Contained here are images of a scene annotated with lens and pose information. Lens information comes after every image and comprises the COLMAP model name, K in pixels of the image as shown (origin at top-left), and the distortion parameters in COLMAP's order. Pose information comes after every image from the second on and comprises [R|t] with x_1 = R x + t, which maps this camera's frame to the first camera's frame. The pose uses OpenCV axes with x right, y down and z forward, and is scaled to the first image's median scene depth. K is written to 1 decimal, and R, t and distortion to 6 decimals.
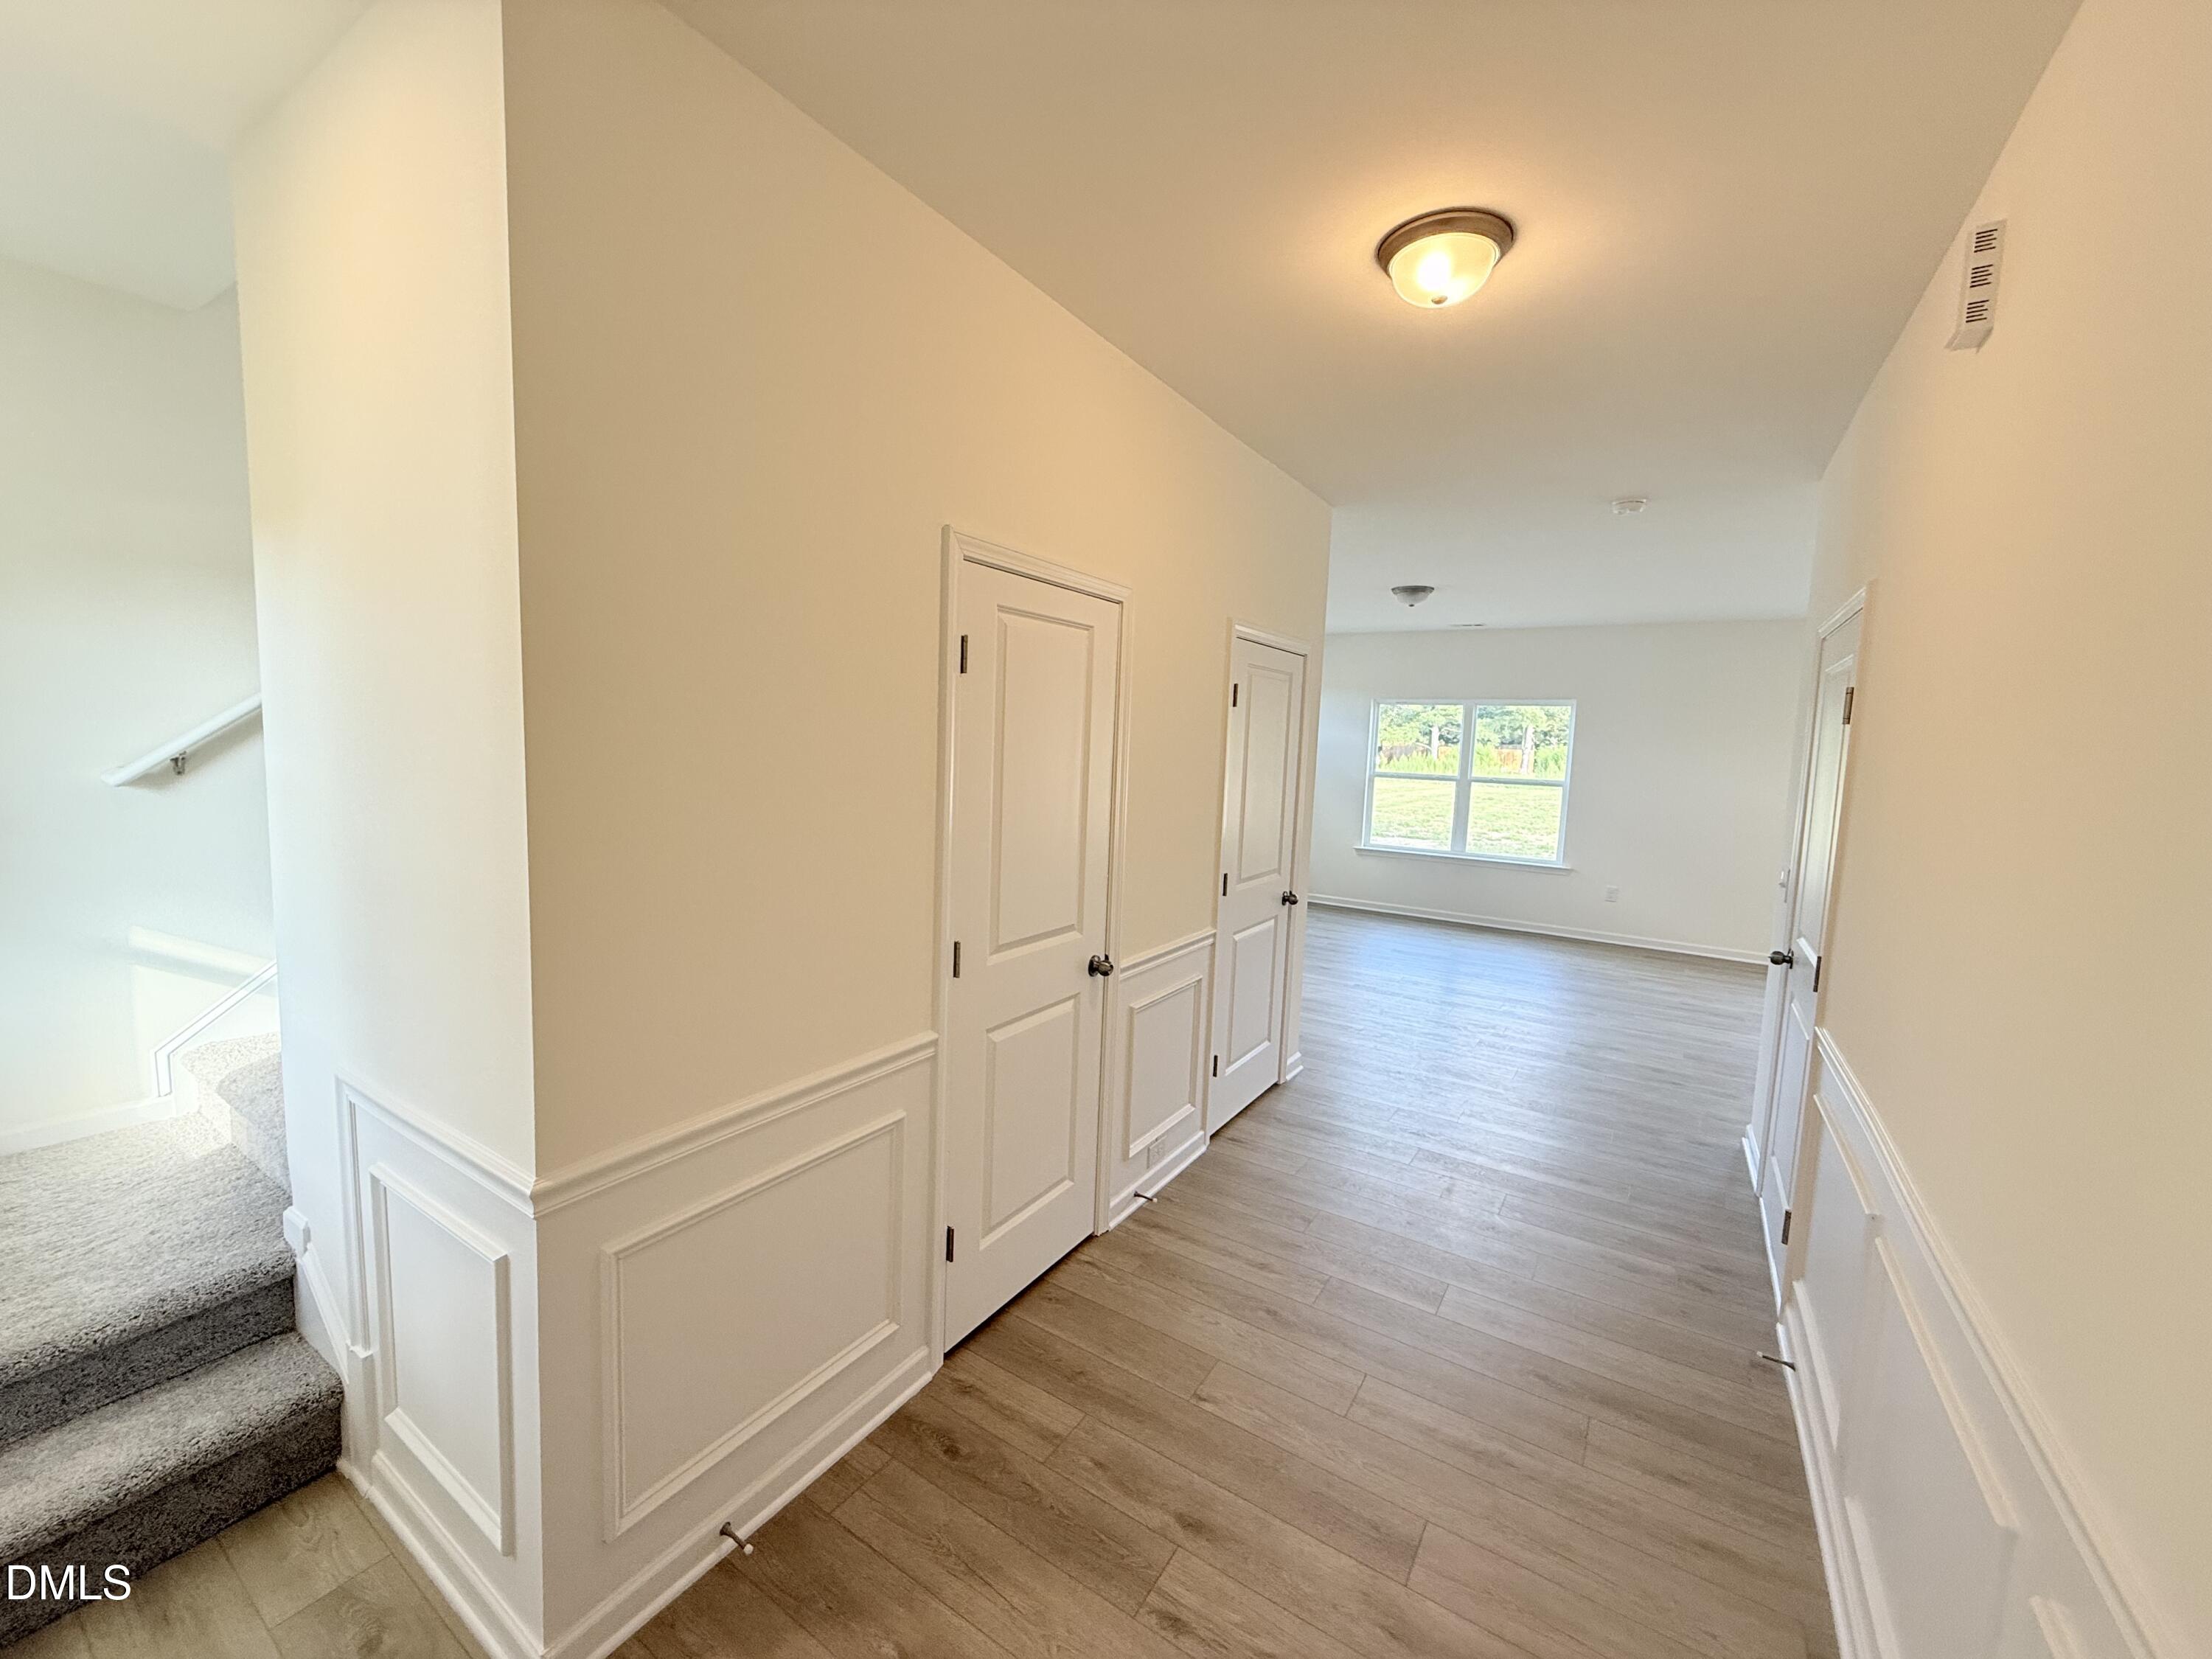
lens RADIAL K [[879.0, 0, 1102.8], [0, 879.0, 826.9], [0, 0, 1]] dist [-0.000140, 0.000450]
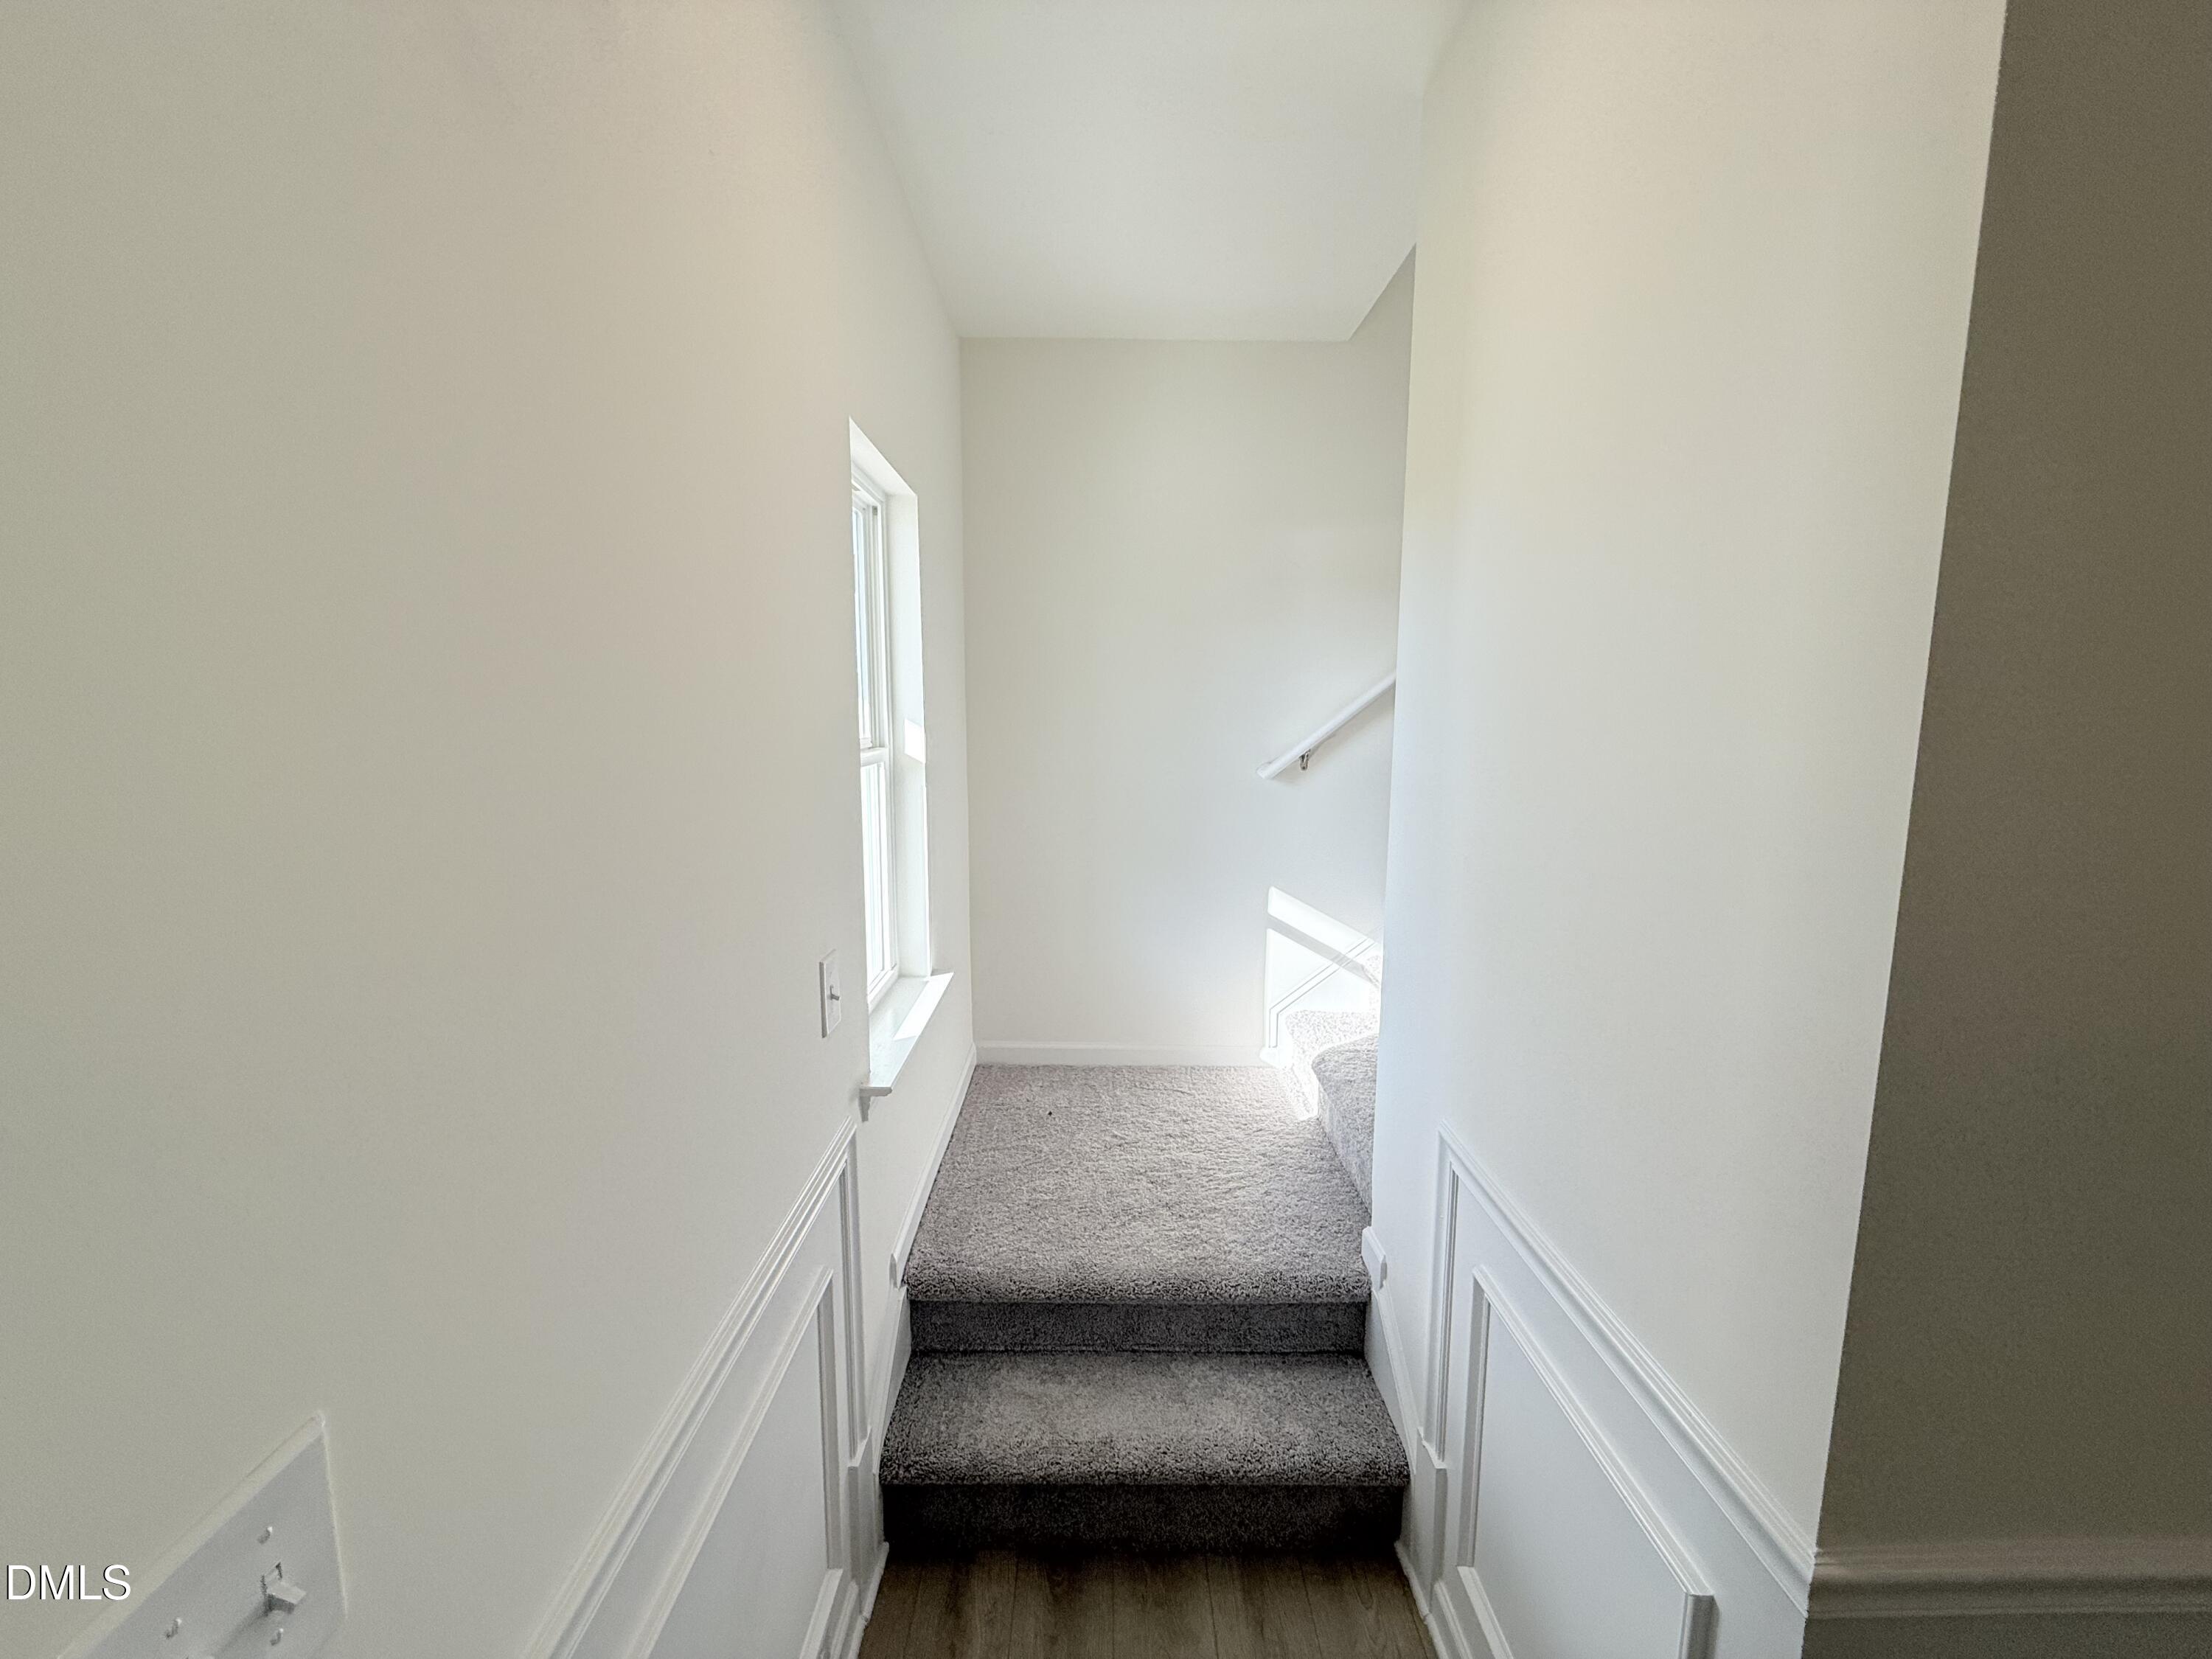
lens RADIAL K [[879.0, 0, 1102.8], [0, 879.0, 826.9], [0, 0, 1]] dist [-0.000140, 0.000450]
pose [[0.548537, 0.078346, -0.832448, -0.266209], [-0.069038, 0.996445, 0.048288, -0.024122], [0.833271, 0.030983, 0.551996, 0.179242]]
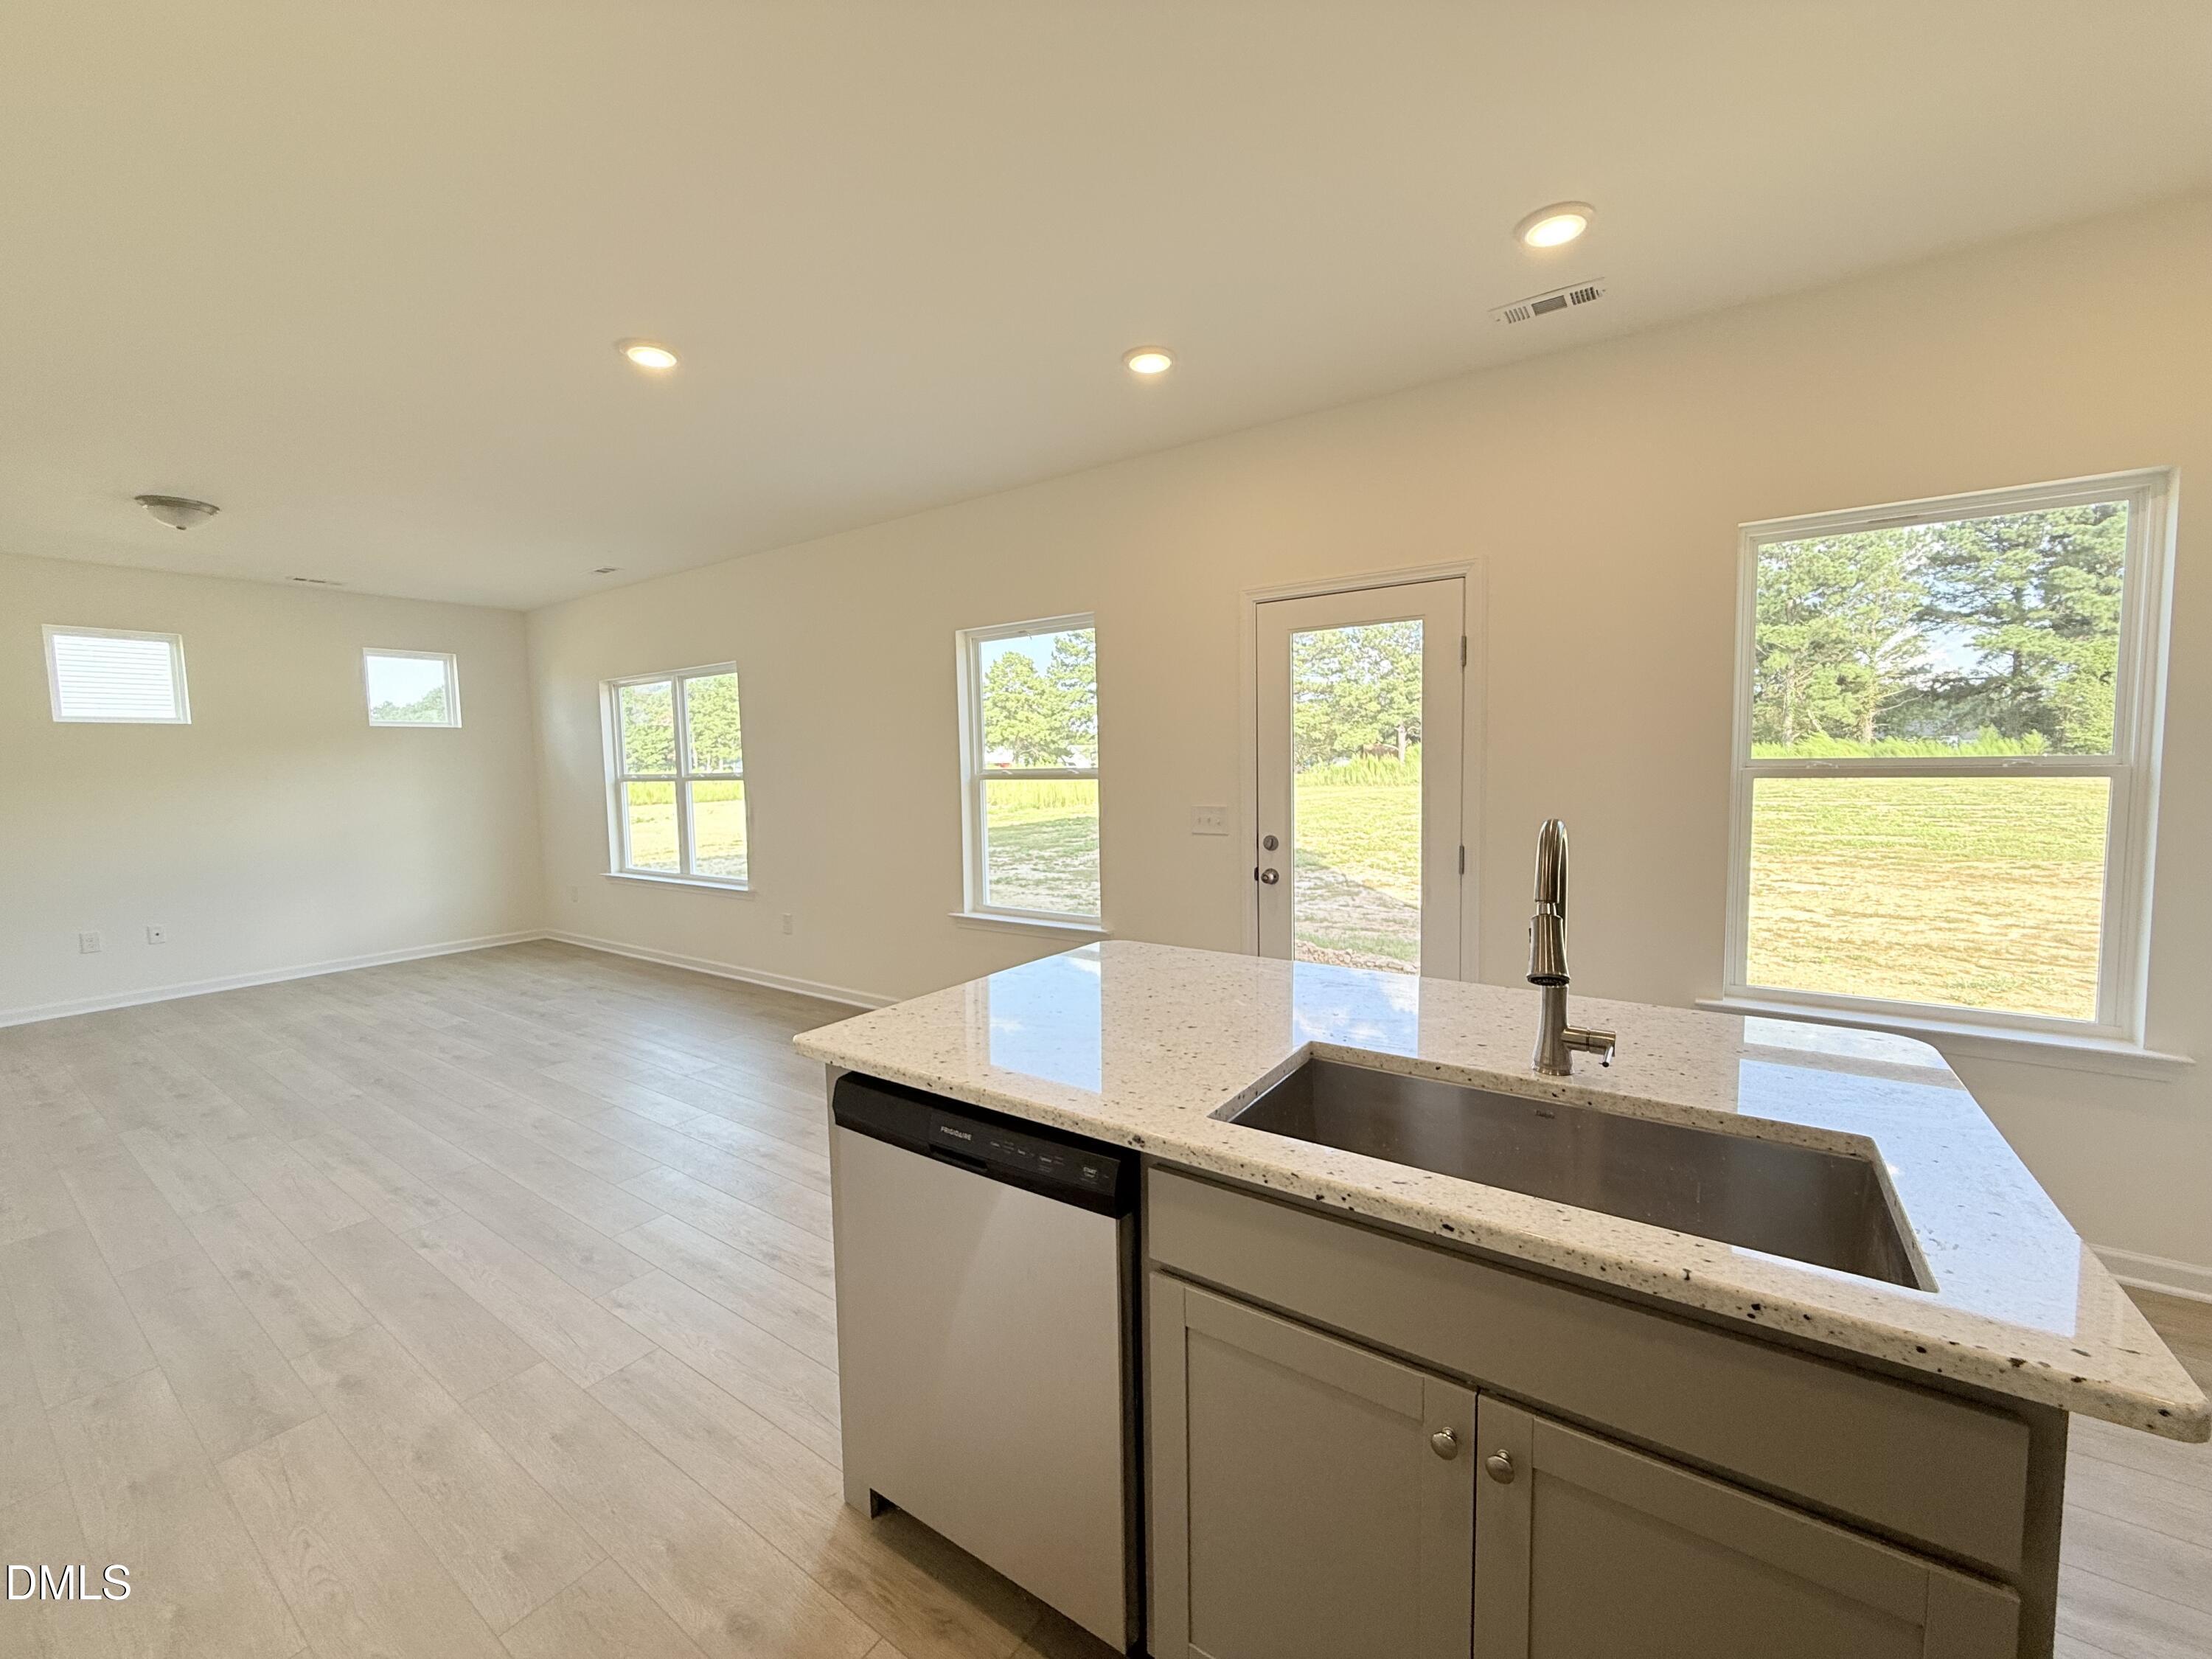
lens RADIAL K [[879.0, 0, 1102.8], [0, 879.0, 826.9], [0, 0, 1]] dist [-0.000140, 0.000450]
pose [[0.997954, -0.054103, -0.034063, 2.227463], [0.053300, 0.998289, -0.024063, 0.069217], [0.035306, 0.022198, 0.999130, 0.717263]]
